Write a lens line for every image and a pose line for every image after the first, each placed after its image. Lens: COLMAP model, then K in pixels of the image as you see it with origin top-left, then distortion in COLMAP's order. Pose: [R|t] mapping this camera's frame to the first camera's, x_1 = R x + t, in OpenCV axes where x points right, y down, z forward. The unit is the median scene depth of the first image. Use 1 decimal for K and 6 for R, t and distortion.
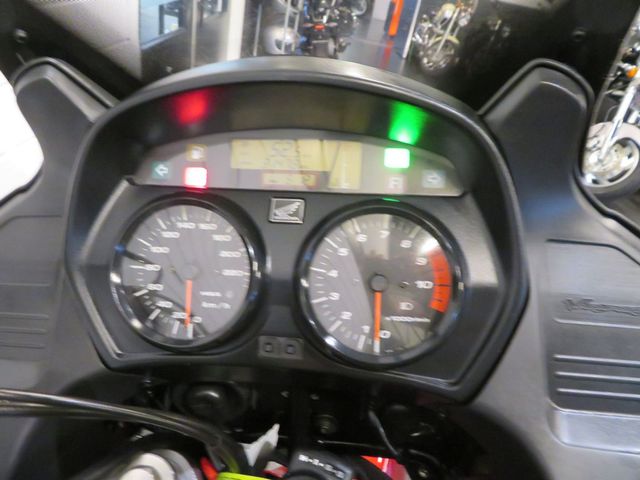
lens RADIAL K [[454.4, 0, 320.0], [0, 454.4, 240.0], [0, 0, 1]] dist [-0.003176, -0.004524]
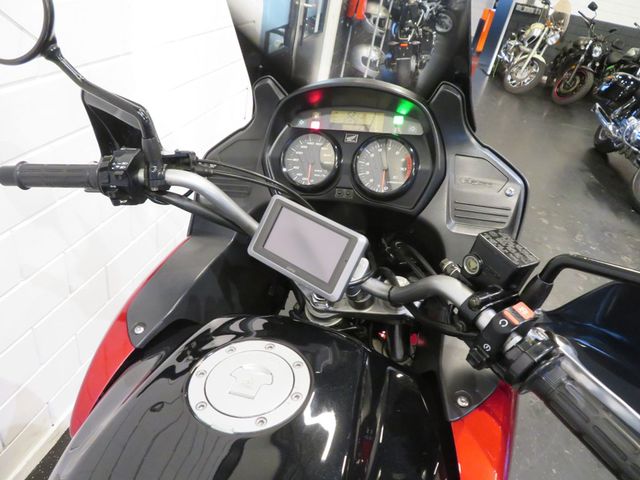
lens RADIAL K [[454.4, 0, 320.0], [0, 454.4, 240.0], [0, 0, 1]] dist [-0.003176, -0.004524]
pose [[0.983723, 0.083555, -0.159083, 0.017893], [-0.087447, 0.996014, -0.017607, 0.048941], [0.156978, 0.031232, 0.987108, -0.130959]]
